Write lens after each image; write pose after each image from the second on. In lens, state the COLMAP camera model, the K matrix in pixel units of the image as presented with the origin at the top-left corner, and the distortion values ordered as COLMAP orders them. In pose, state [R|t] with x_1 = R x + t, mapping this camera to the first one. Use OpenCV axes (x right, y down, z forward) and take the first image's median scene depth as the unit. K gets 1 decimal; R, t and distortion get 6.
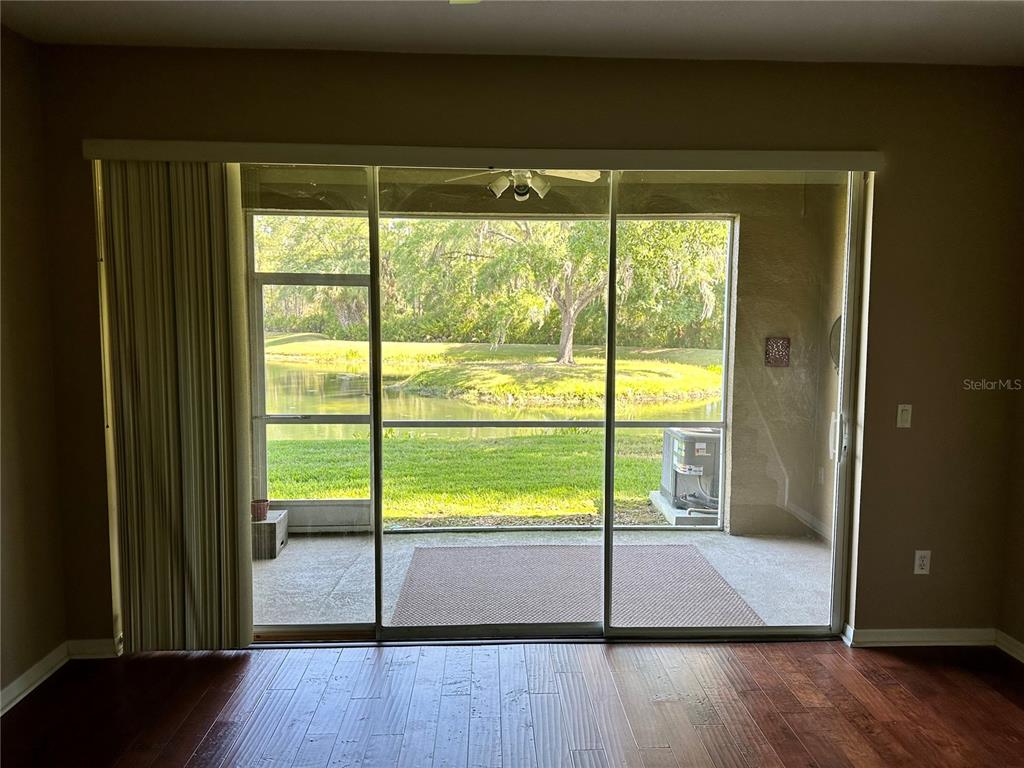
lens RADIAL K [[712.4, 0, 515.3], [0, 712.4, 387.2], [0, 0, 1]] dist [0.030261, -0.003664]
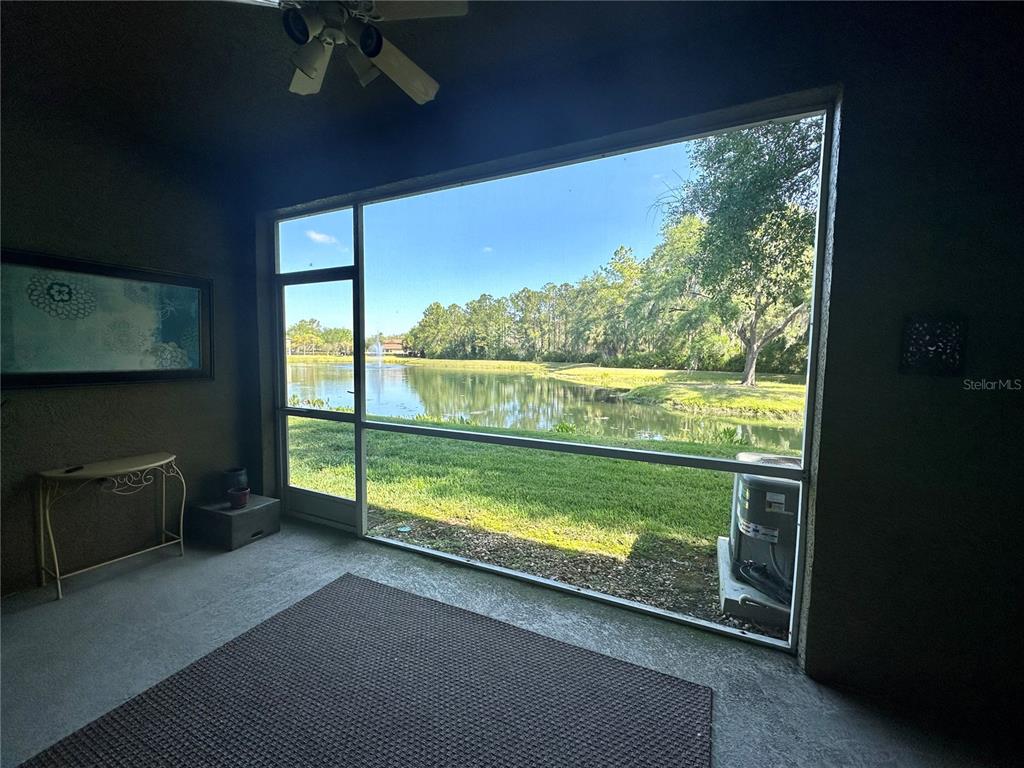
lens RADIAL K [[412.7, 0, 509.4], [0, 412.7, 383.7], [0, 0, 1]] dist [-0.015285, -0.000129]
pose [[0.881836, 0.038101, -0.470015, 0.046661], [-0.051644, 0.998538, -0.015949, -0.000660], [0.468720, 0.038338, 0.882514, 0.119016]]
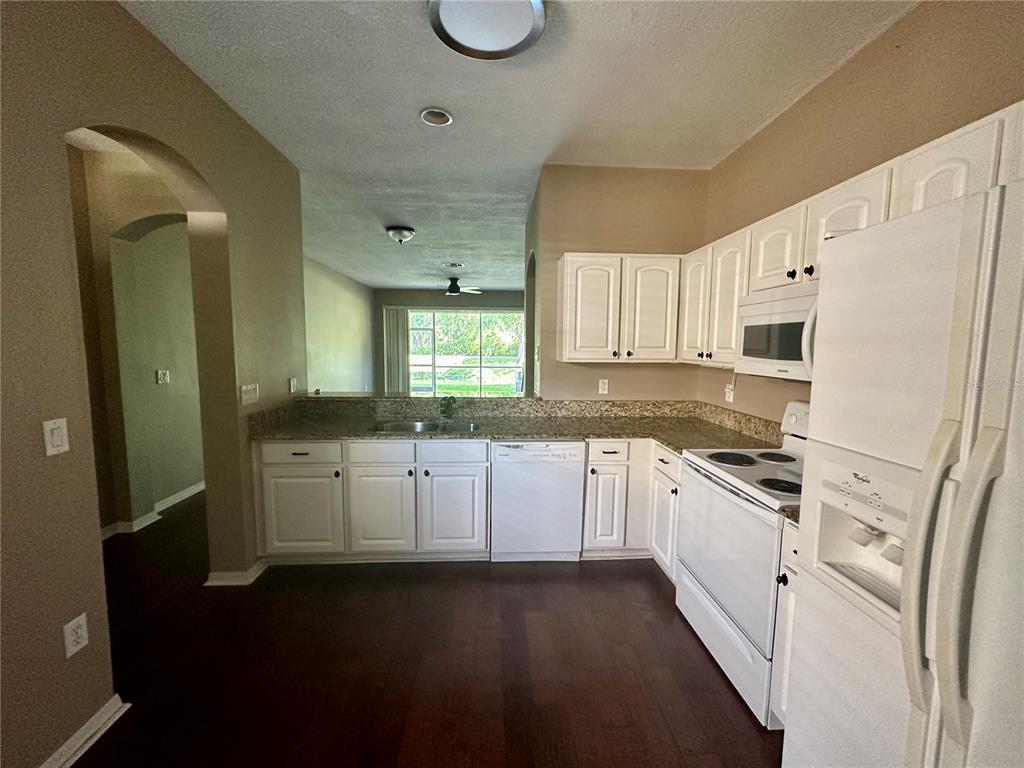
lens RADIAL K [[412.7, 0, 511.5], [0, 412.7, 384.1], [0, 0, 1]] dist [-0.015285, -0.000129]
pose [[0.999963, -0.001819, 0.008461, 0.044219], [0.001807, 0.999997, 0.001349, 0.028038], [-0.008464, -0.001334, 0.999963, -0.260104]]
